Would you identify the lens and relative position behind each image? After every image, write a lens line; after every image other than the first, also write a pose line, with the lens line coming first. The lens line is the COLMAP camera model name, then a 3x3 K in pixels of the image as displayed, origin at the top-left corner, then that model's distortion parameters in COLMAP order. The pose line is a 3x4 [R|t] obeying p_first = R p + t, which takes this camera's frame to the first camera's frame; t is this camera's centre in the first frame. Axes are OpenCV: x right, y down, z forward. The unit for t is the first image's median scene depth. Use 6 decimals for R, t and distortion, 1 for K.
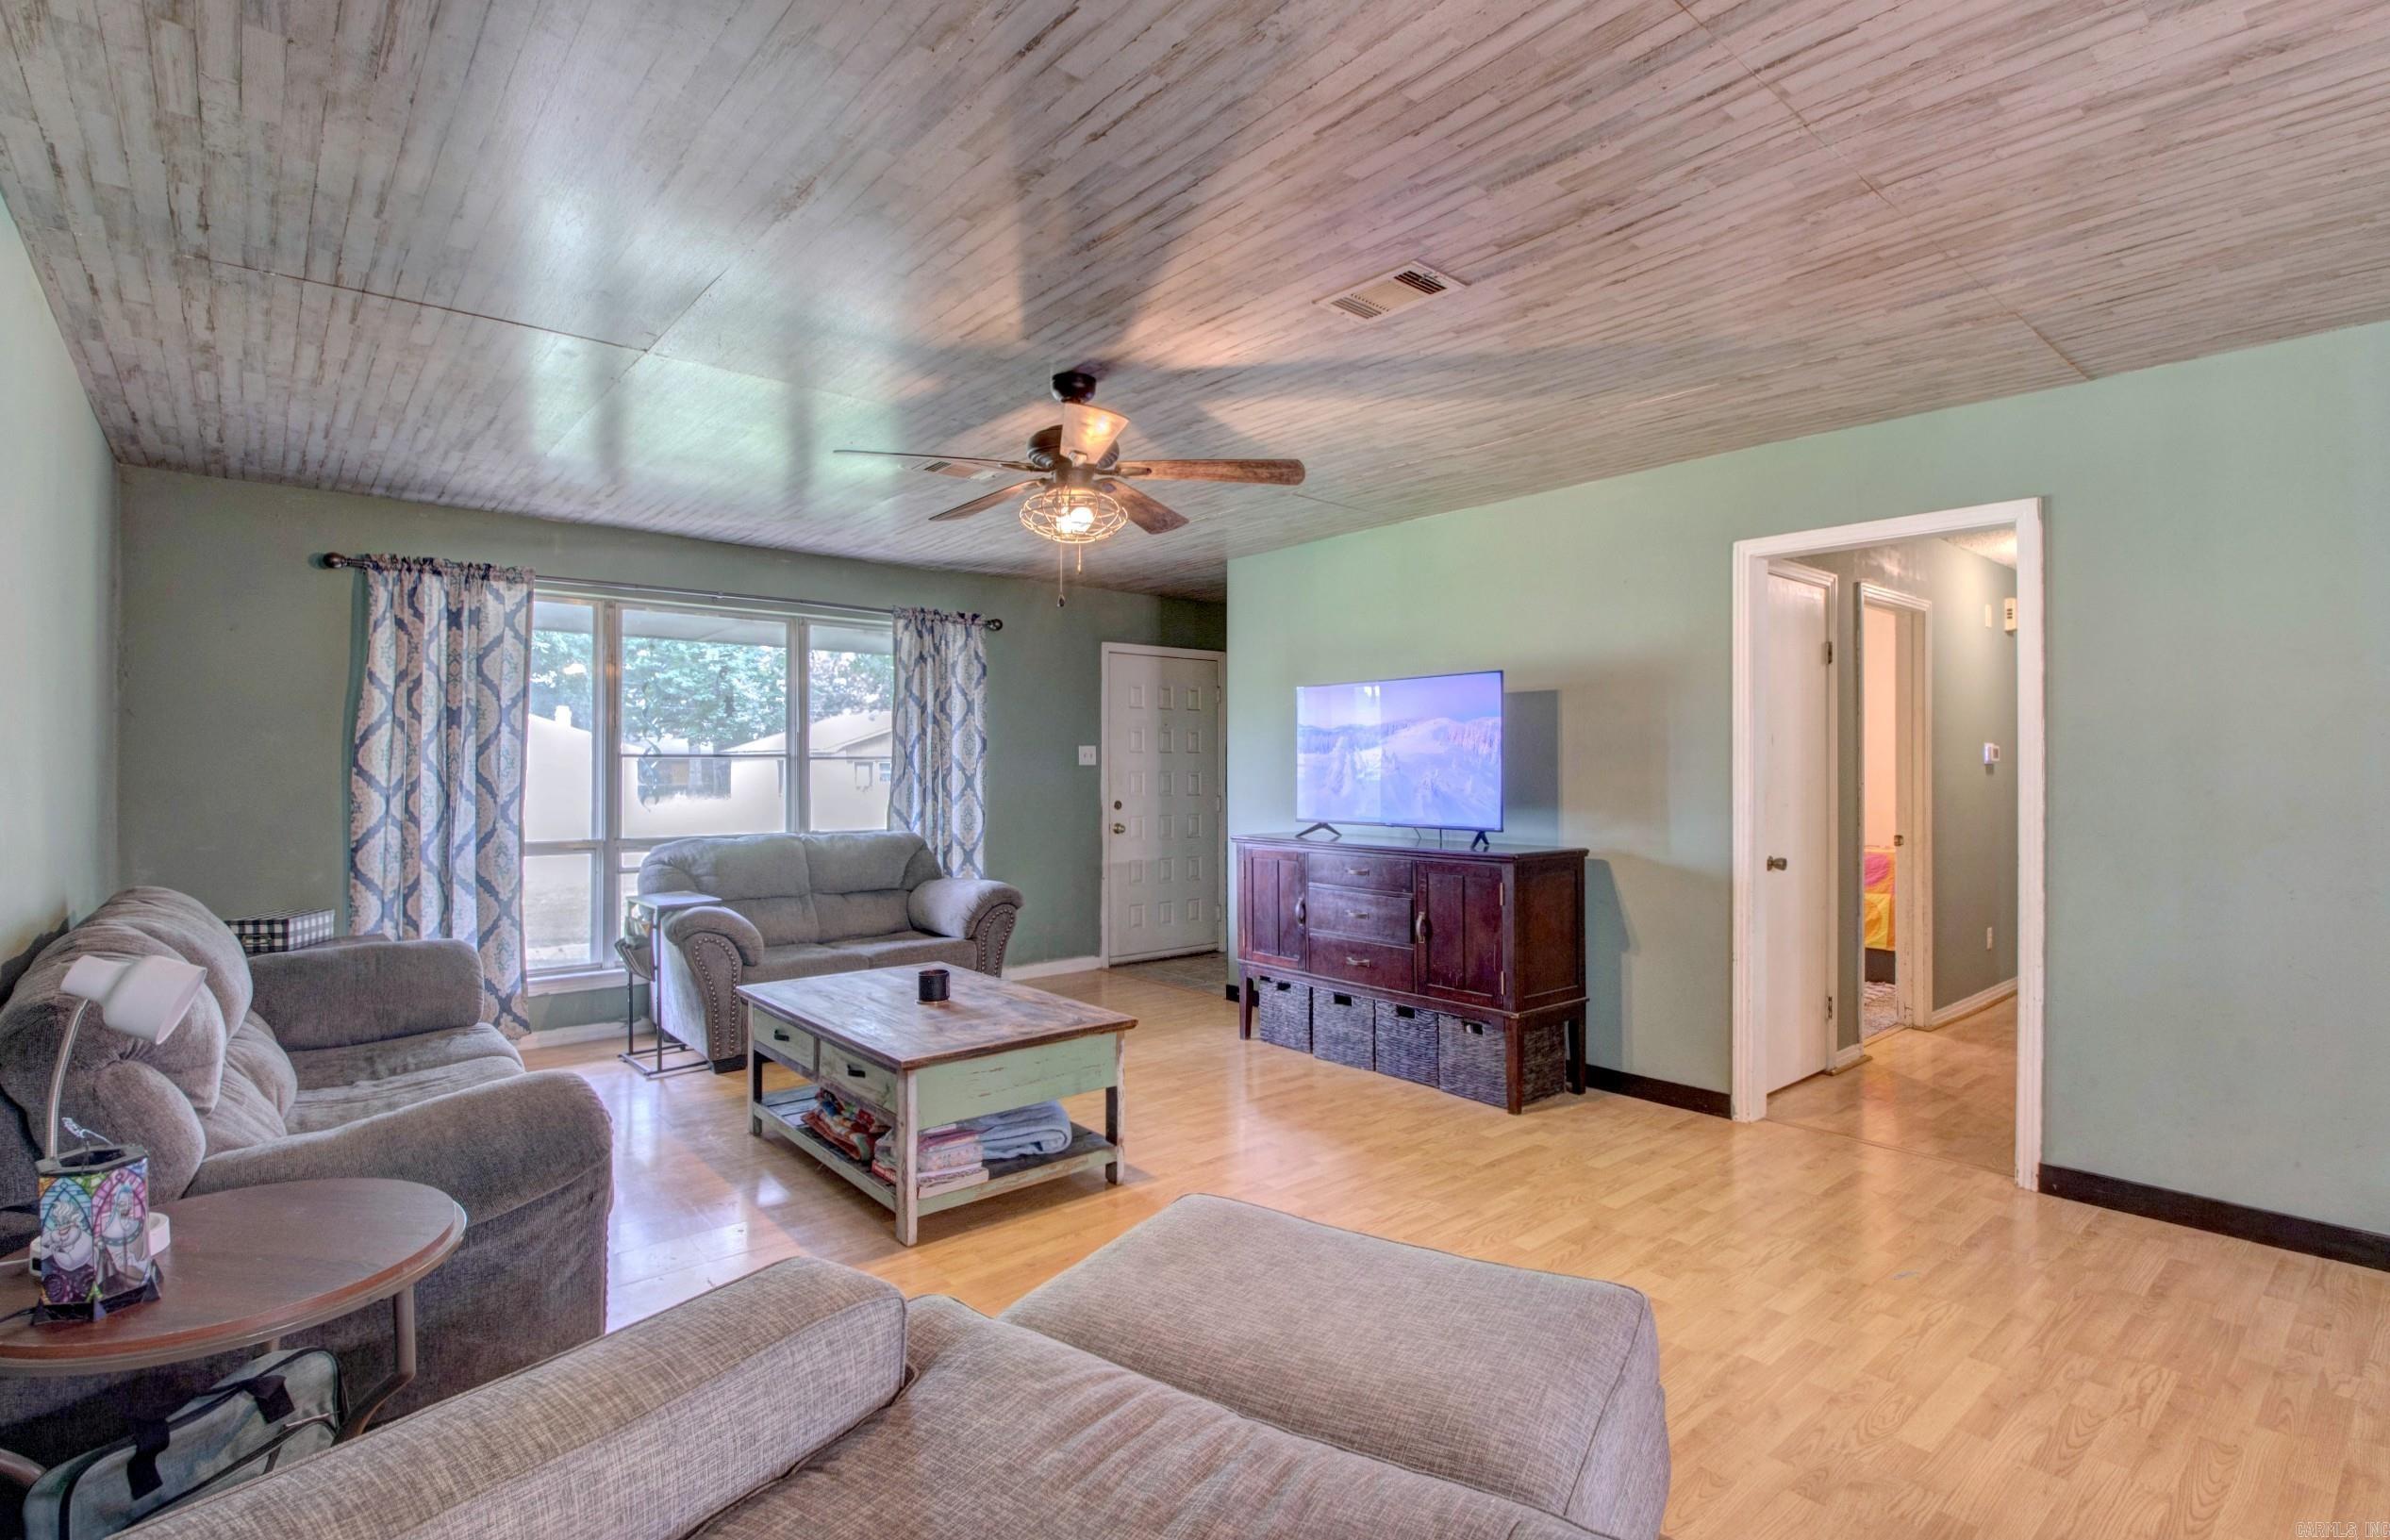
lens RADIAL K [[1113.7, 0, 1209.8], [0, 1113.7, 756.5], [0, 0, 1]] dist [0.001504, -0.019937]
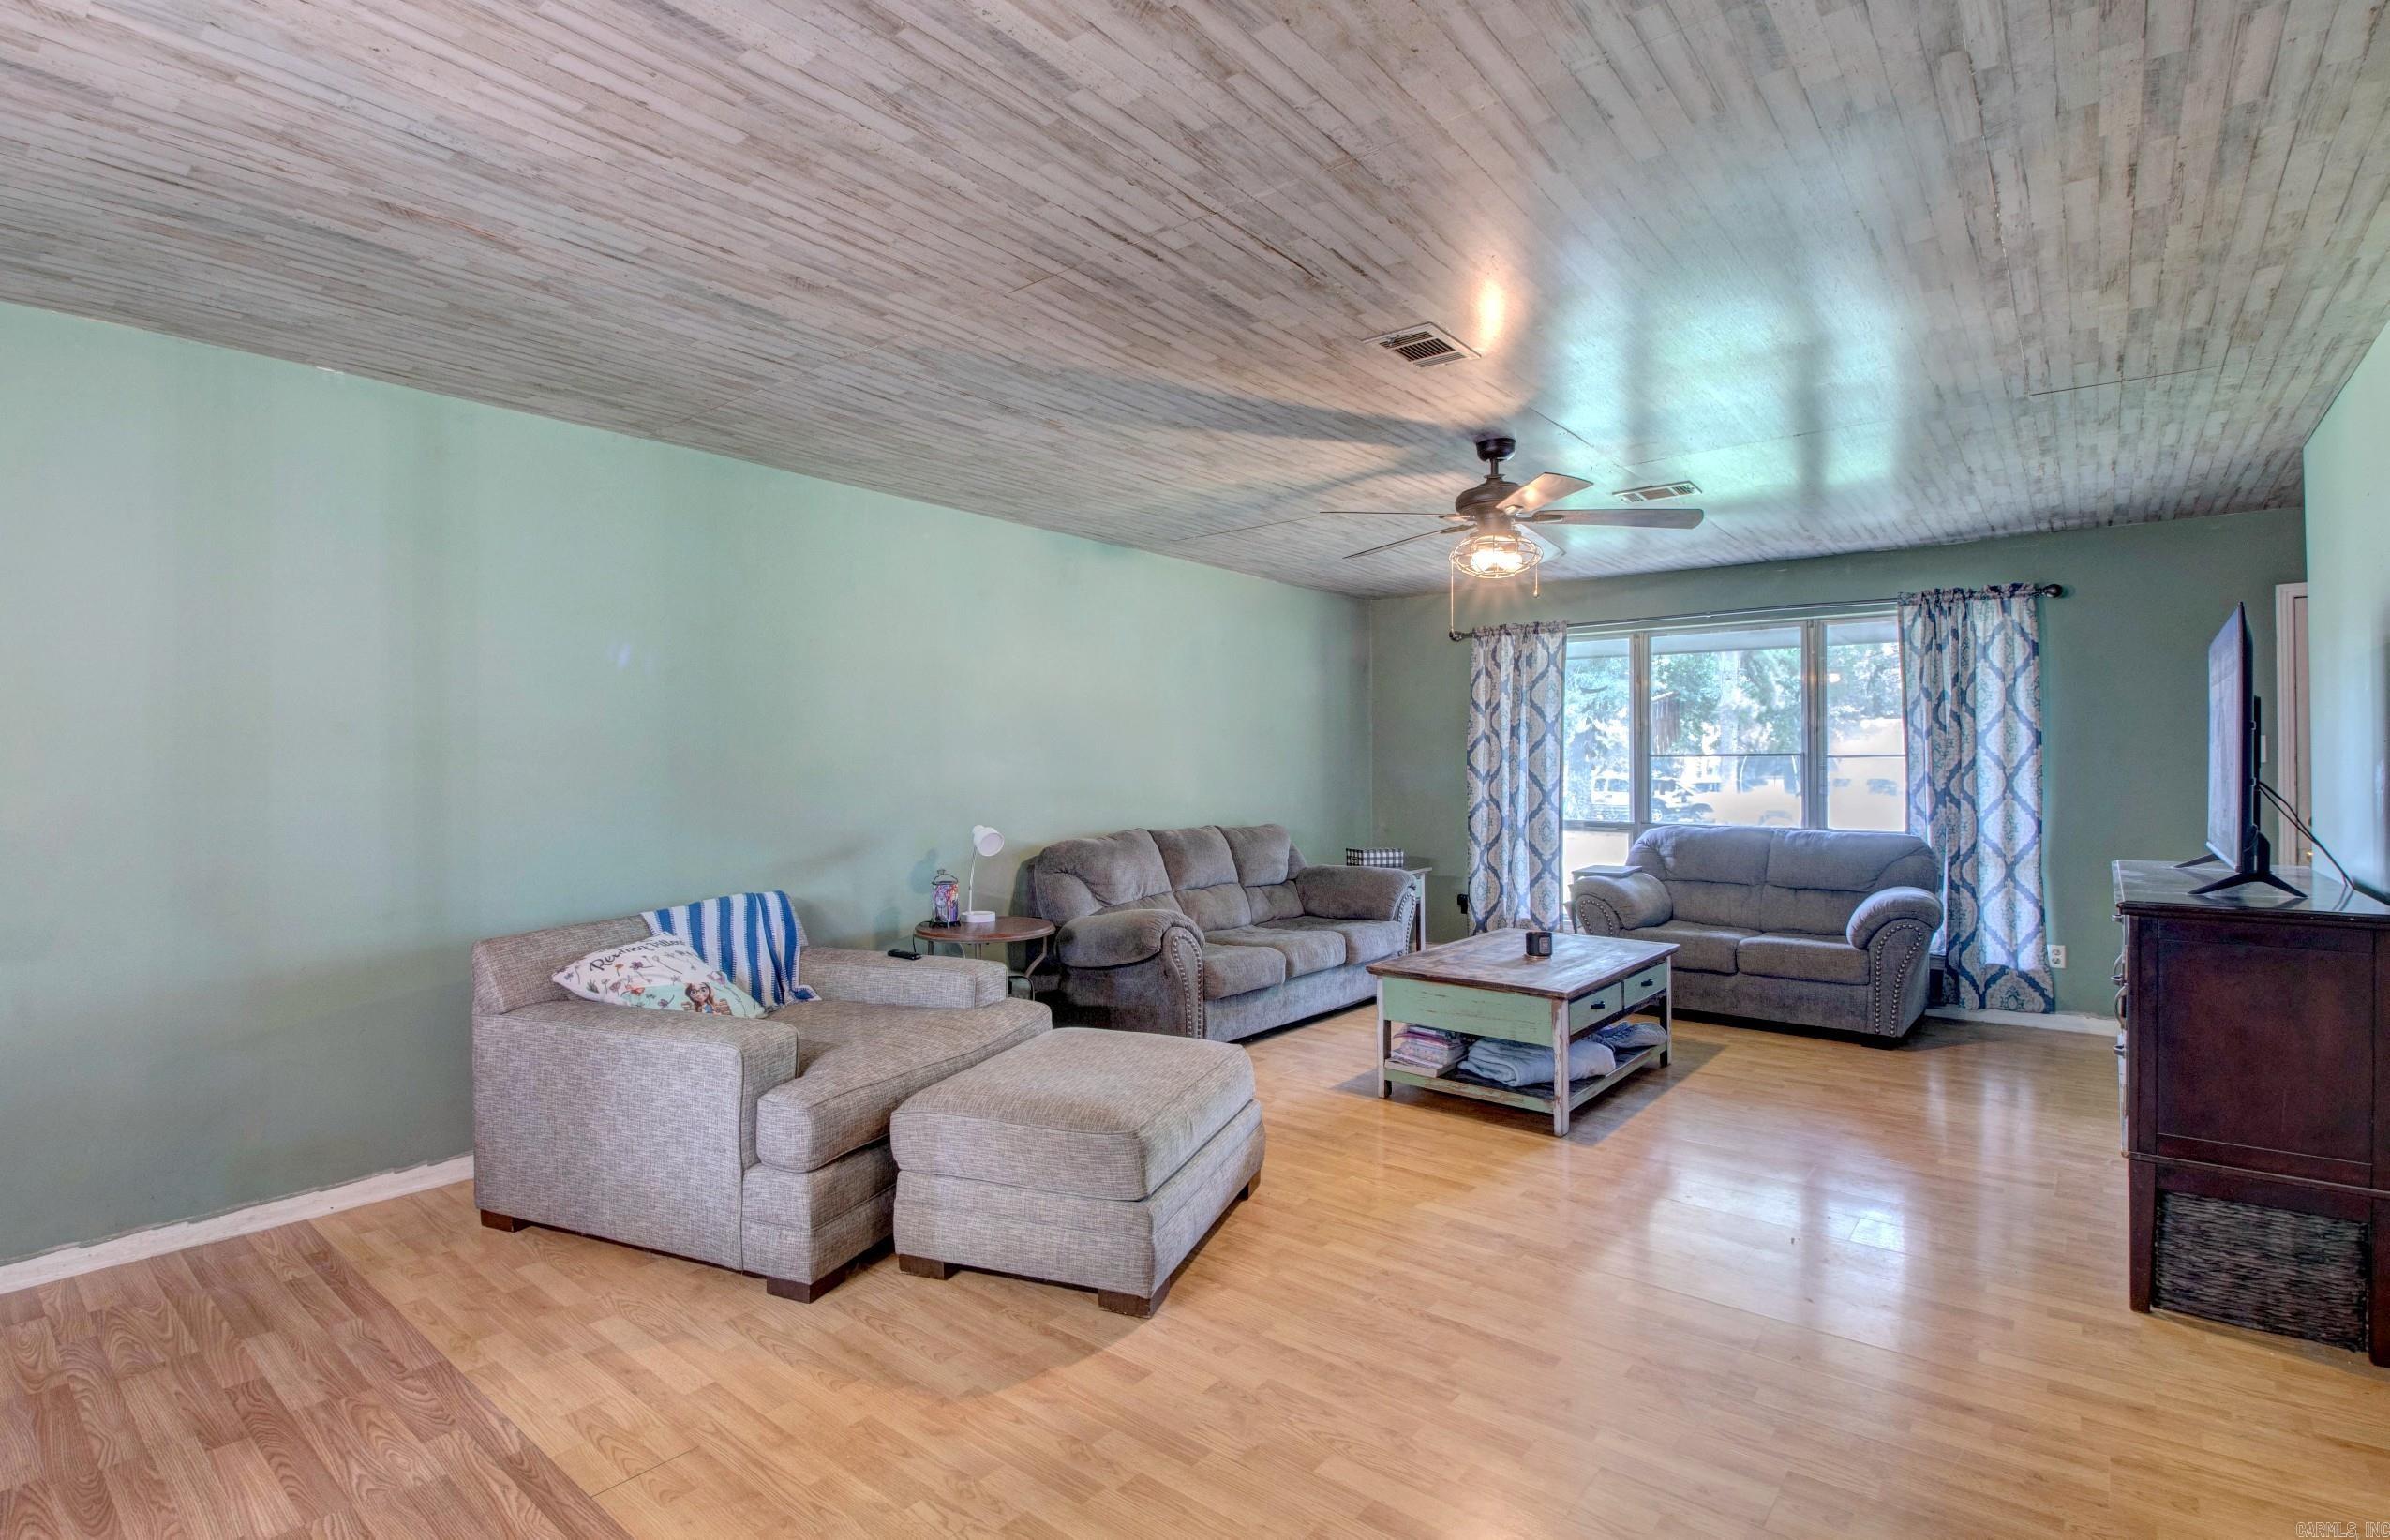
lens RADIAL K [[1113.8, 0, 1174.4], [0, 1113.8, 760.2], [0, 0, 1]] dist [0.001504, -0.019937]
pose [[0.180577, -0.004907, -0.983549, 0.667899], [0.009510, 0.999950, -0.003243, 0.003352], [0.983515, -0.008768, 0.180614, 0.292384]]
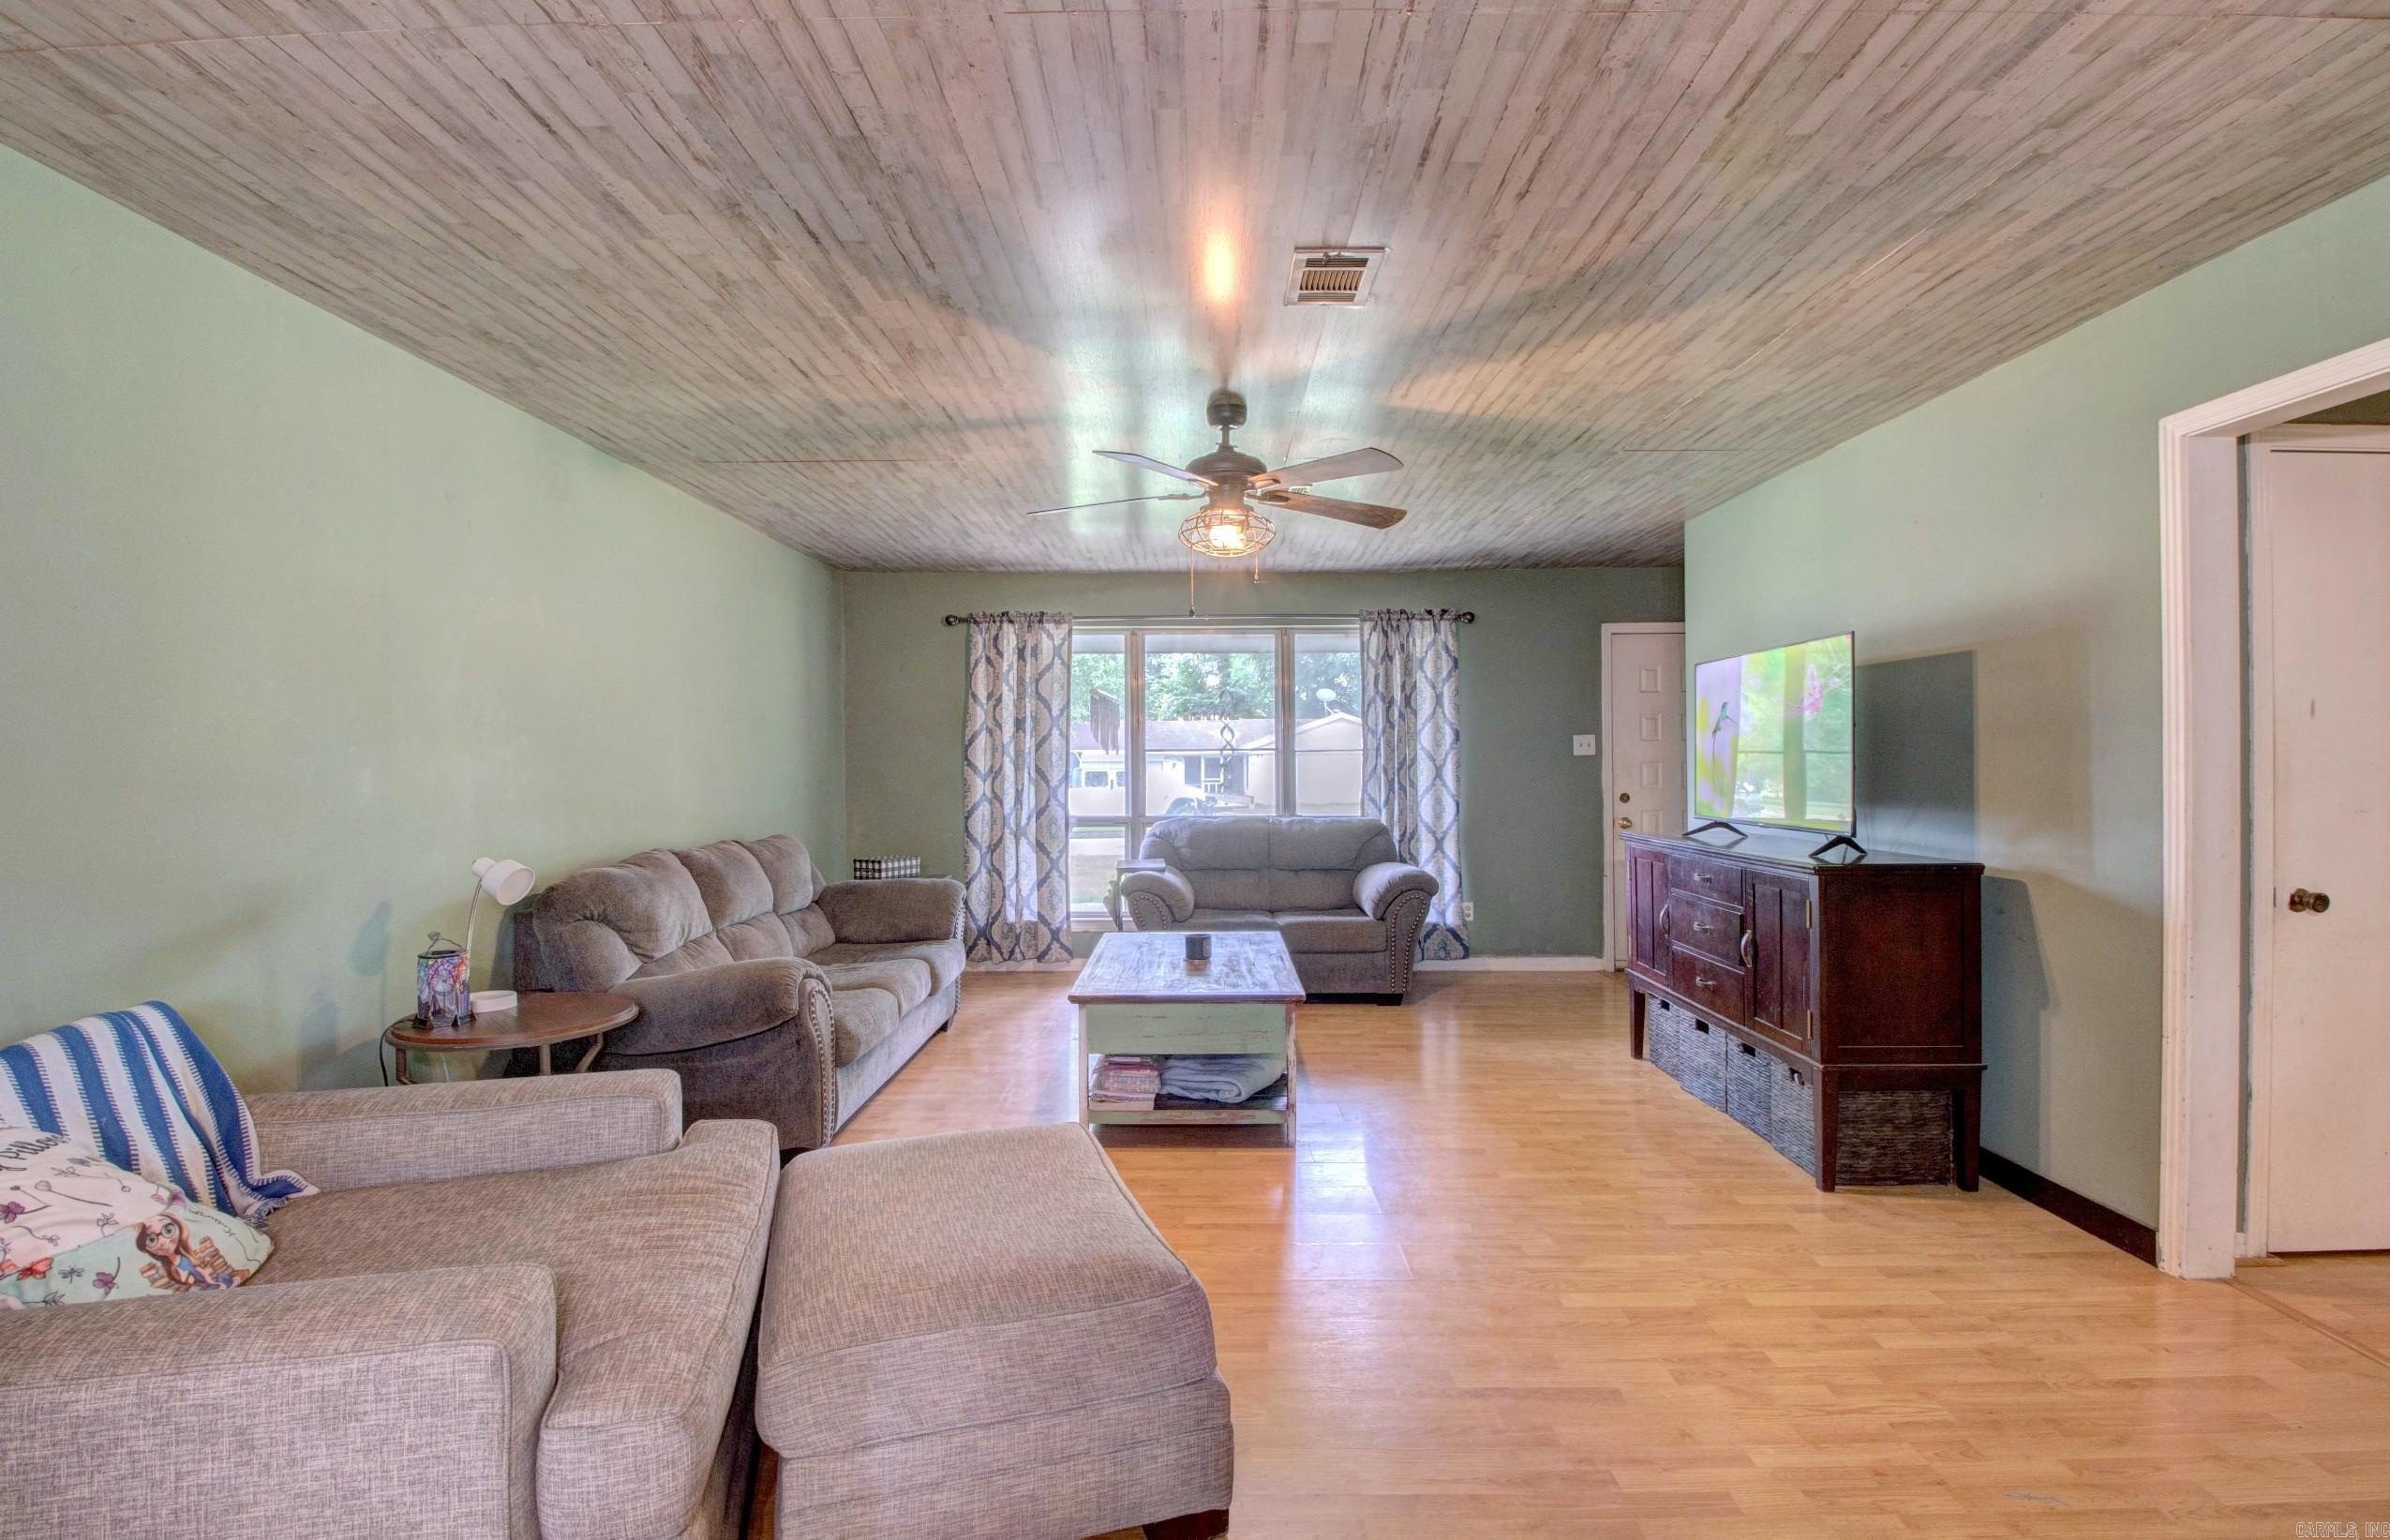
lens RADIAL K [[1113.8, 0, 1198.3], [0, 1113.8, 762.6], [0, 0, 1]] dist [0.001504, -0.019937]
pose [[0.755531, -0.003295, -0.655105, 0.392081], [0.012492, 0.999878, 0.009378, 0.001514], [0.654994, -0.015269, 0.755480, 0.093266]]
